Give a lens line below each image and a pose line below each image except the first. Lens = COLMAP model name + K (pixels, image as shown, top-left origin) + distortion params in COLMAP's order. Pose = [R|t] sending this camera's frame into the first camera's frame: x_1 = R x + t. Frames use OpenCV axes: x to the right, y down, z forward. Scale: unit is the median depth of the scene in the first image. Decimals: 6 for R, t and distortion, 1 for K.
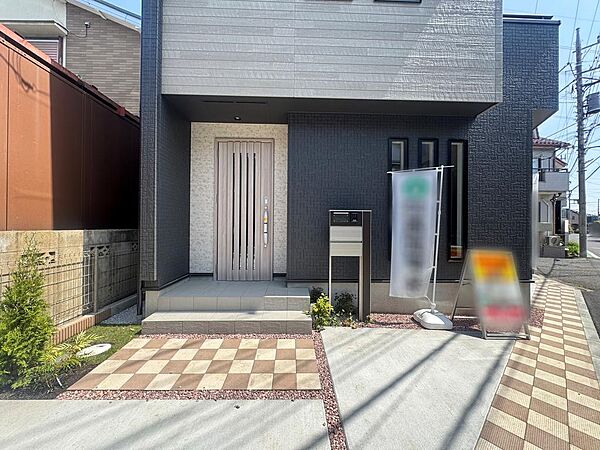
lens RADIAL K [[240.9, 0, 299.7], [0, 240.9, 224.8], [0, 0, 1]] dist [-0.007009, 0.001590]
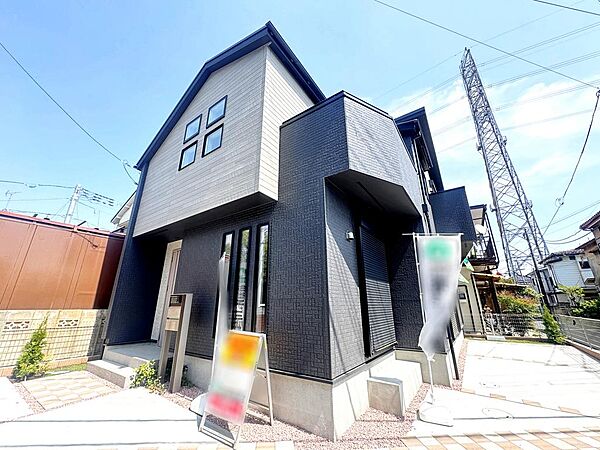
lens RADIAL K [[240.9, 0, 296.6], [0, 240.9, 226.5], [0, 0, 1]] dist [-0.007009, 0.001590]
pose [[0.799736, -0.195692, -0.567562, 1.599115], [0.015137, 0.951655, -0.306796, 0.002038], [0.600161, 0.236765, 0.764035, 0.274896]]
